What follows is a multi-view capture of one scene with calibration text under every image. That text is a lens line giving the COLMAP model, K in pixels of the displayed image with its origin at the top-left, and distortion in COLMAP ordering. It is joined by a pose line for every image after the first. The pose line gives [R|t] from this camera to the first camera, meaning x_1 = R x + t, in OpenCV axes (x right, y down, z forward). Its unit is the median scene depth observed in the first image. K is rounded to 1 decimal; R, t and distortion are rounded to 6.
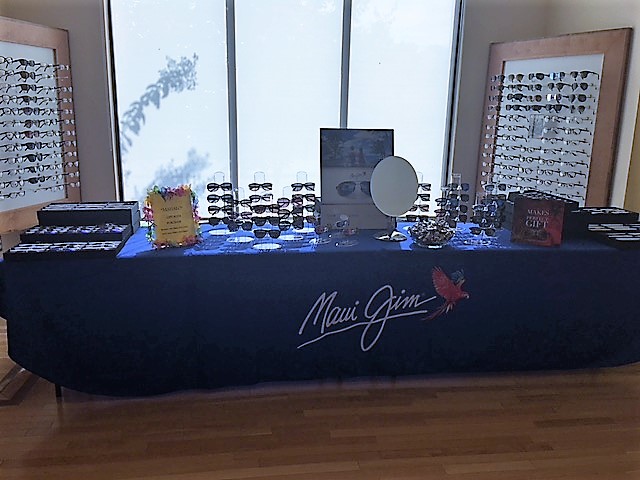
lens RADIAL K [[542.8, 0, 319.7], [0, 542.8, 221.6], [0, 0, 1]] dist [0.060059, -0.065741]
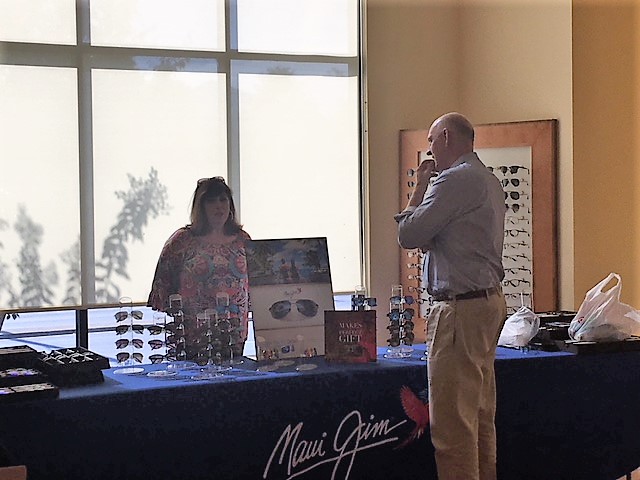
lens RADIAL K [[1066.9, 0, 316.6], [0, 1066.9, 240.3], [0, 0, 1]] dist [0.058831, 0.000000]
pose [[0.954066, -0.041003, 0.296776, -0.377532], [0.091659, 0.983040, -0.158846, 0.099122], [-0.285229, 0.178752, 0.941643, -0.570024]]
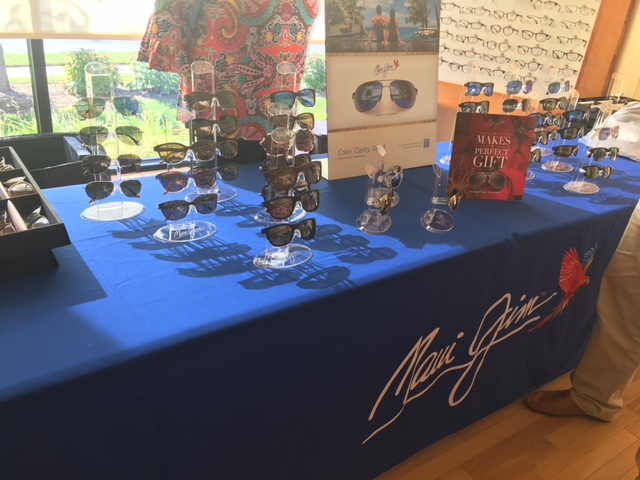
lens RADIAL K [[542.8, 0, 314.2], [0, 542.8, 235.5], [0, 0, 1]] dist [0.060059, -0.065741]
pose [[0.890029, -0.140862, 0.433597, -0.235216], [0.010414, 0.957104, 0.289556, -0.083952], [-0.455785, -0.253198, 0.853317, 0.551917]]
